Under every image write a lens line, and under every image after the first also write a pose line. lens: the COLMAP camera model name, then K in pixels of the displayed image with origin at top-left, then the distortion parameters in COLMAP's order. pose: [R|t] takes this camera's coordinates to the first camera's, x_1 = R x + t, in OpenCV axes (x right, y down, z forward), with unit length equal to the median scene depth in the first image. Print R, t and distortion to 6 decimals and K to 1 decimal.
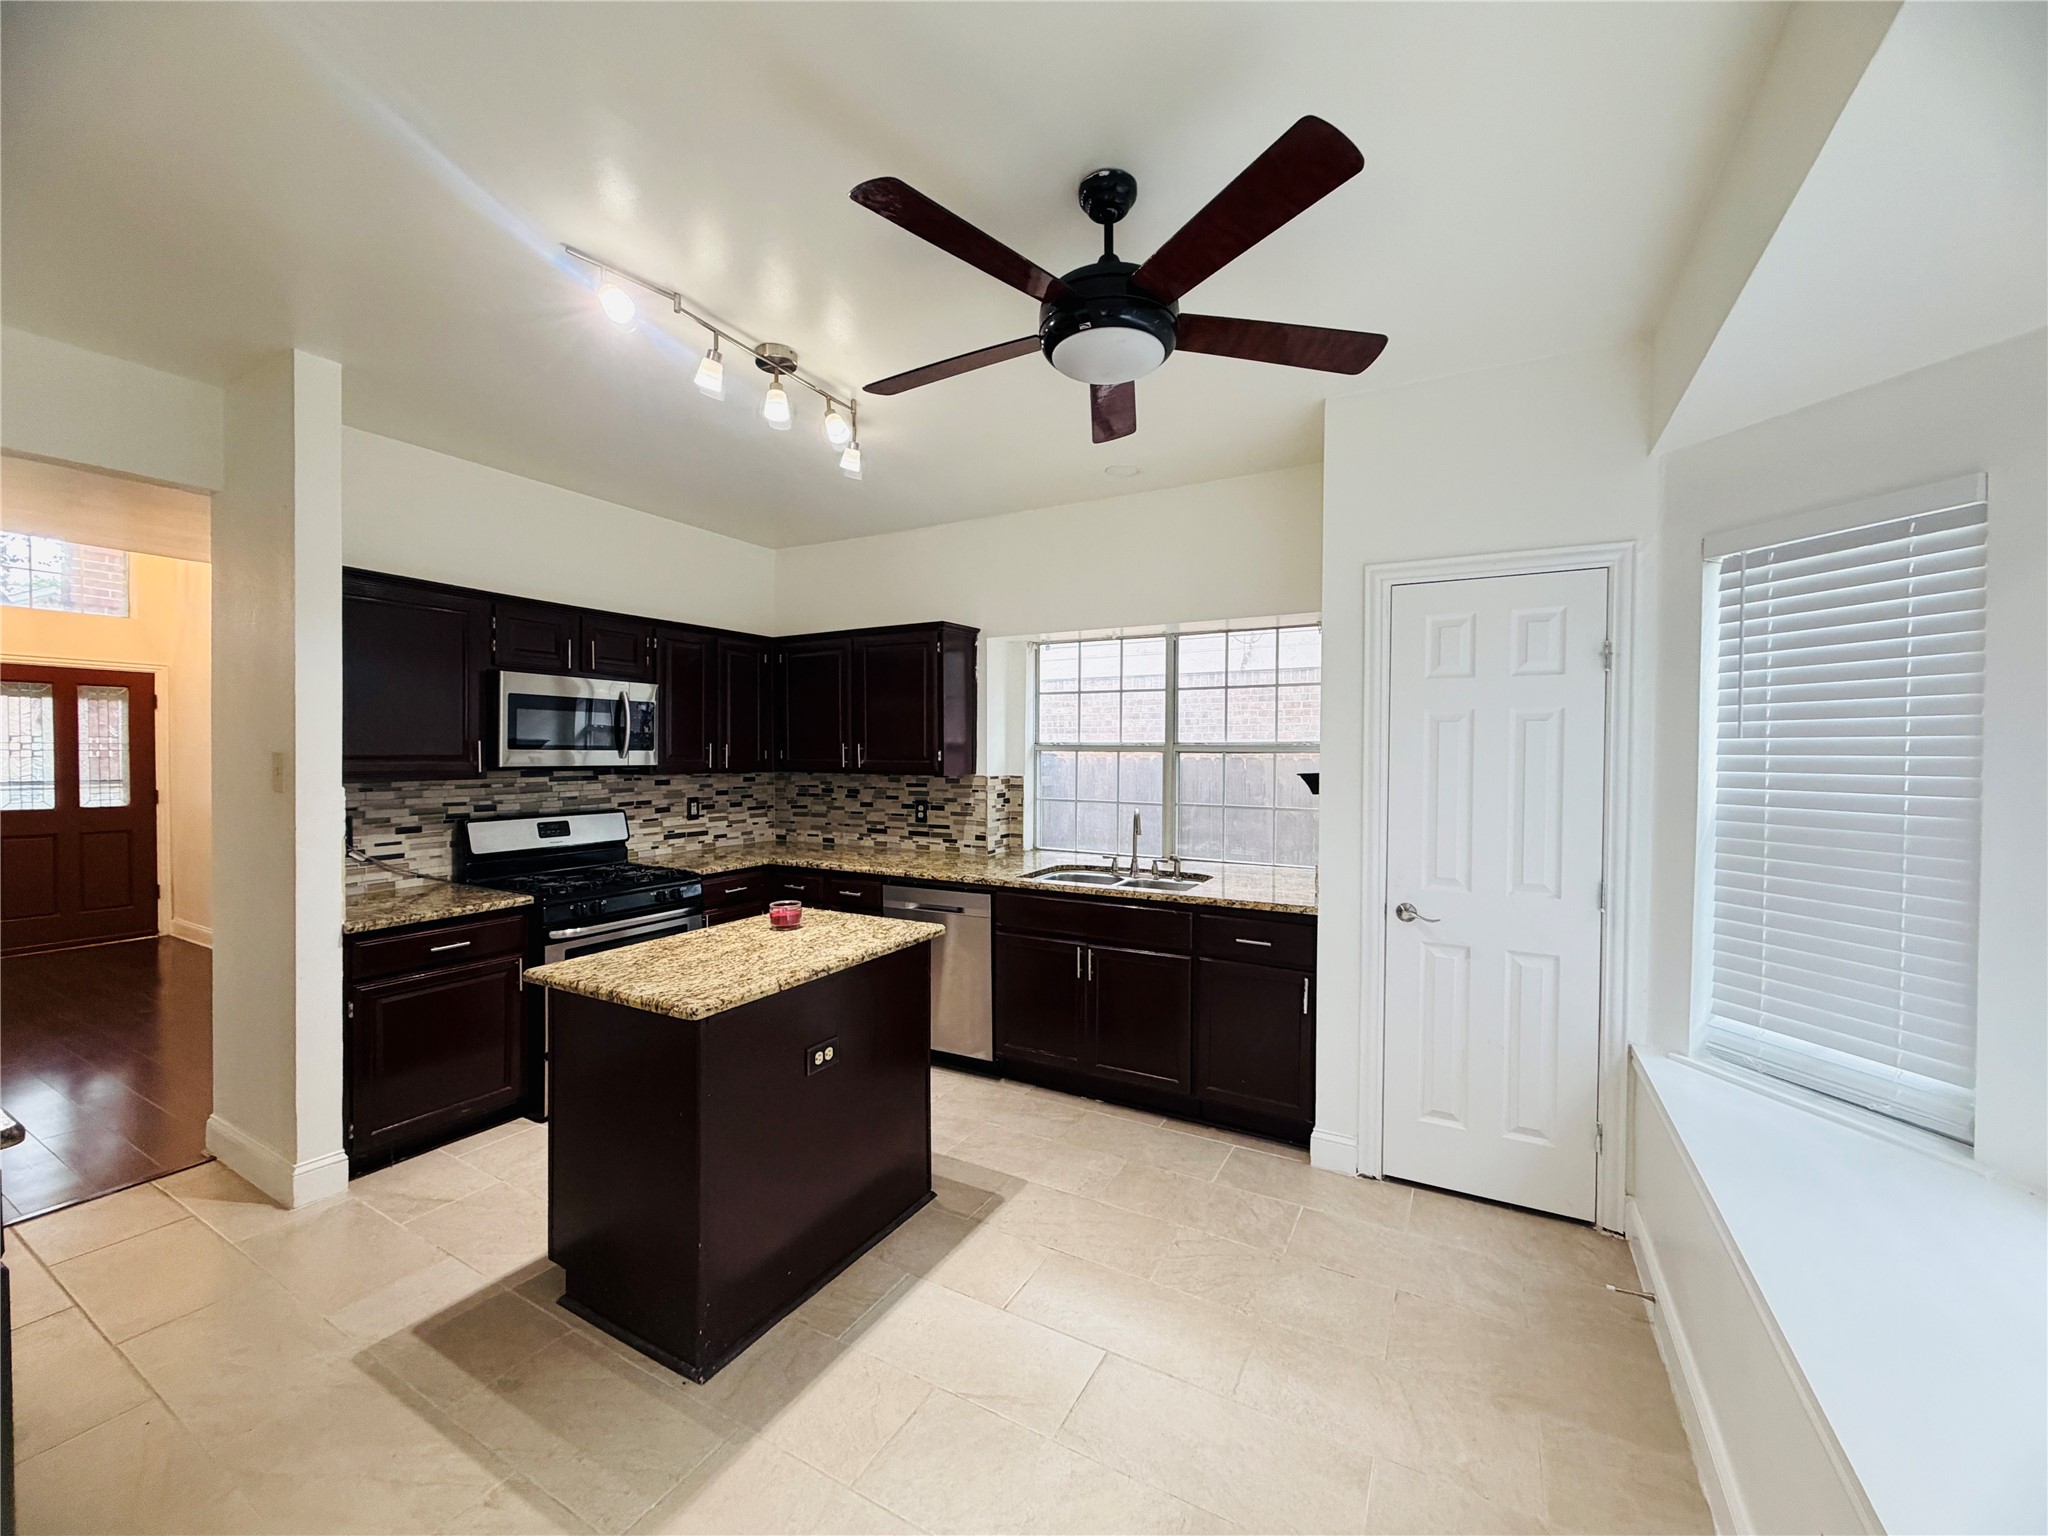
lens RADIAL K [[815.6, 0, 1018.8], [0, 815.6, 768.5], [0, 0, 1]] dist [-0.000094, 0.000448]
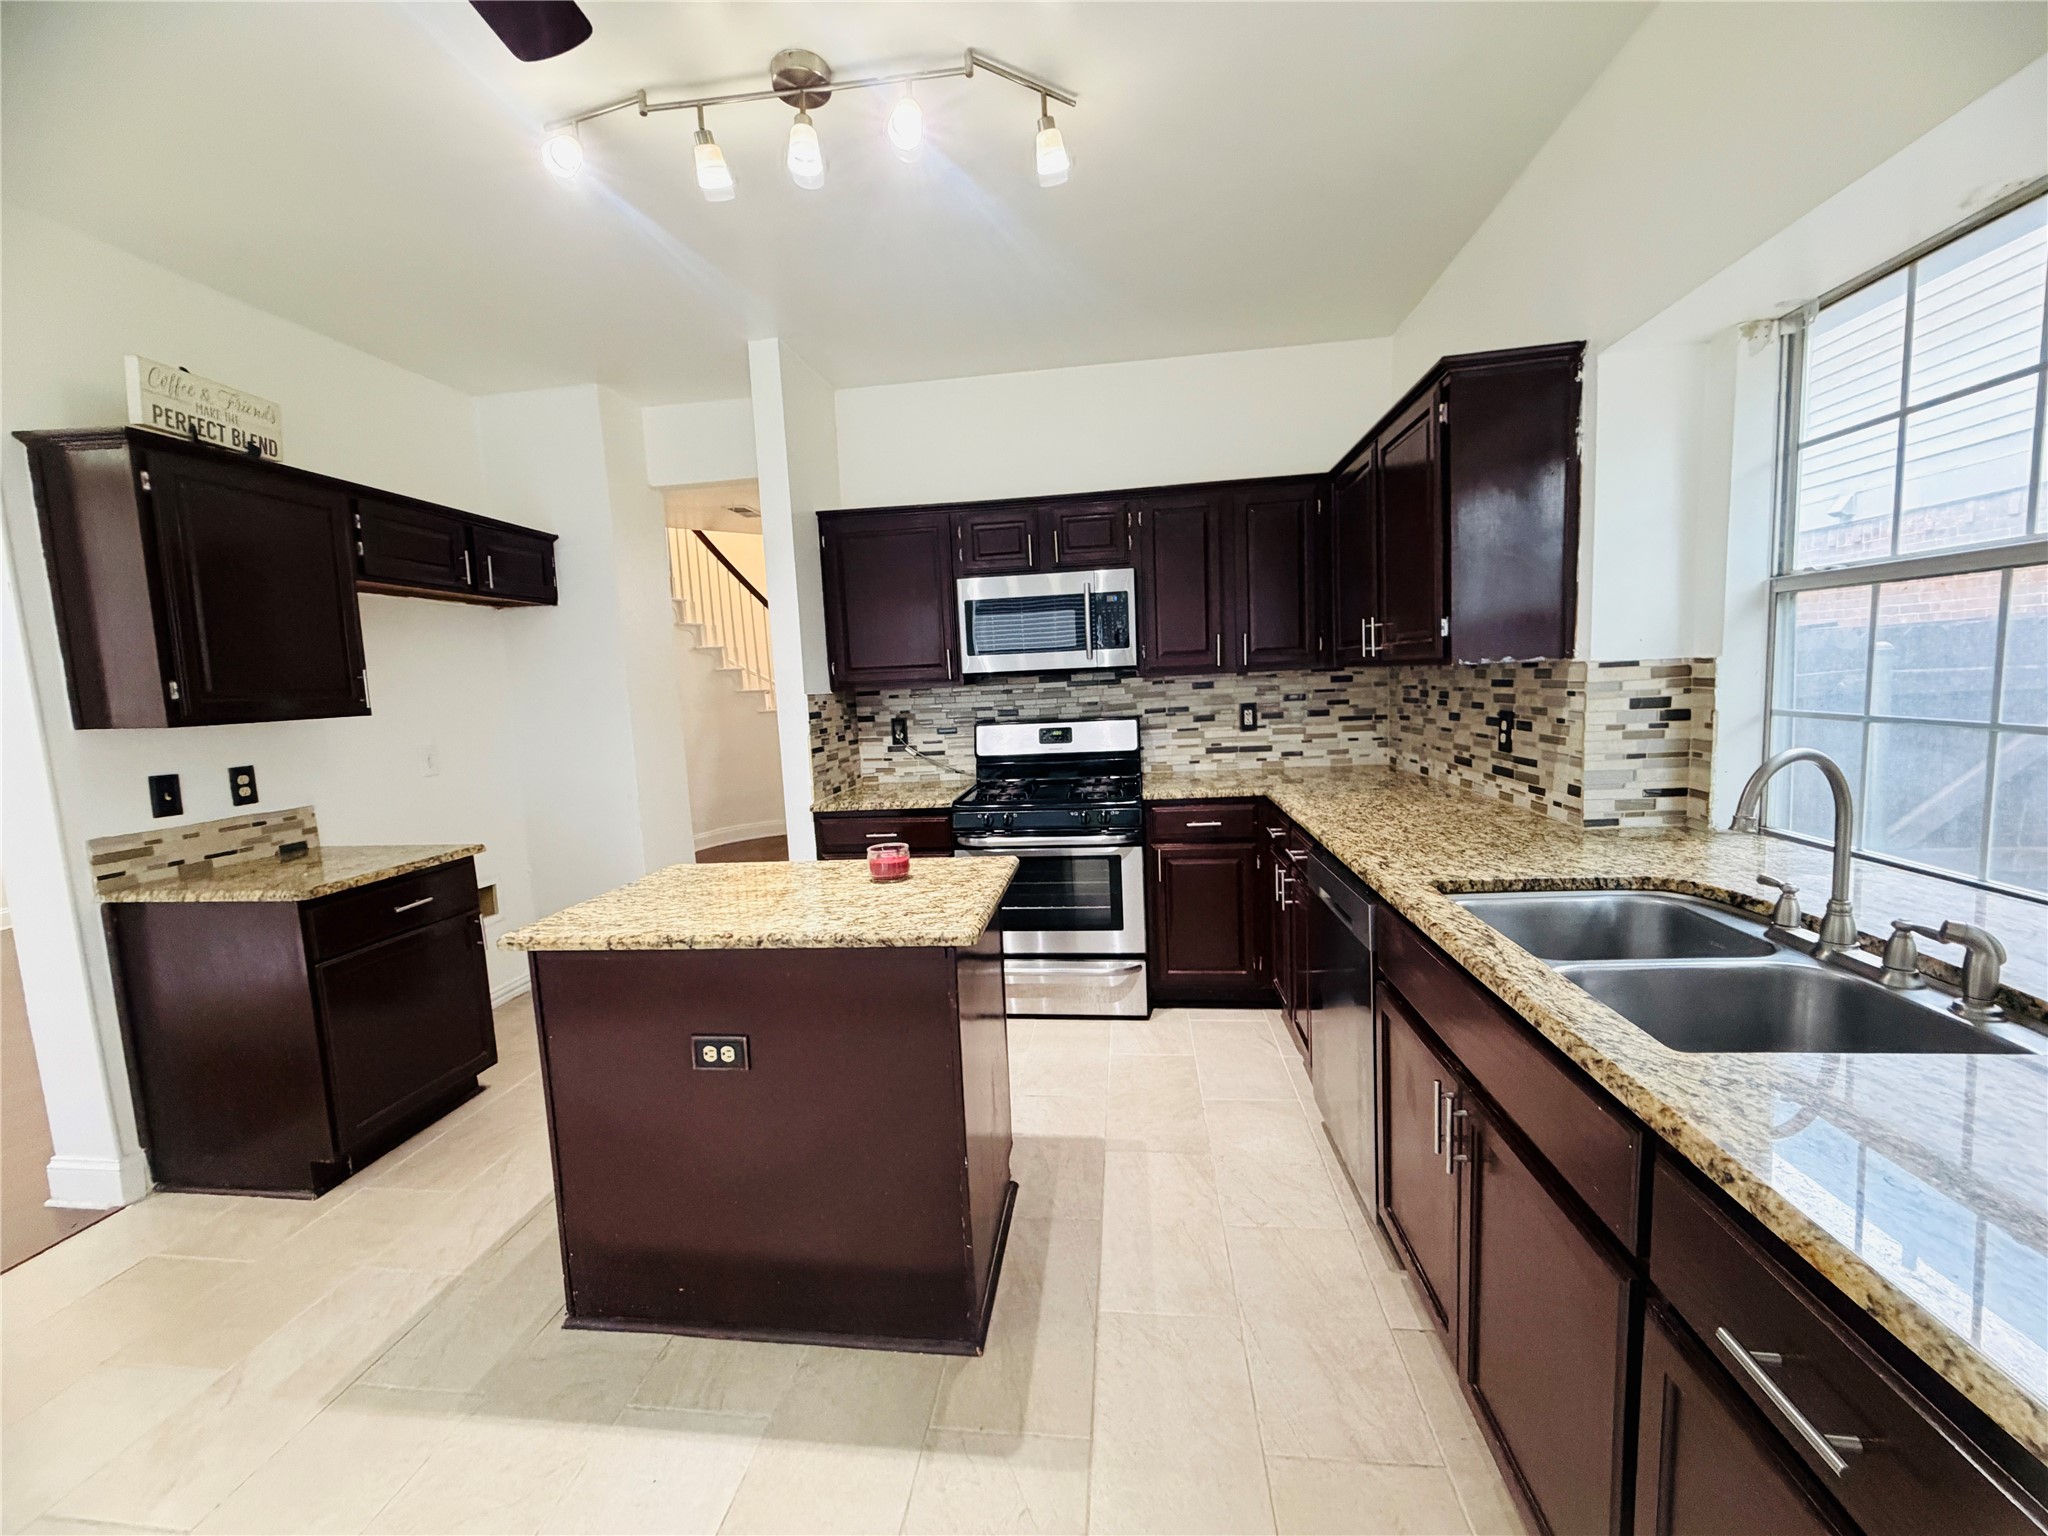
lens RADIAL K [[815.6, 0, 1018.8], [0, 815.6, 768.5], [0, 0, 1]] dist [-0.000094, 0.000448]
pose [[0.377080, 0.079613, -0.922752, 0.272625], [0.030452, 0.994694, 0.098264, 0.014075], [0.925680, -0.065153, 0.372655, 0.508406]]
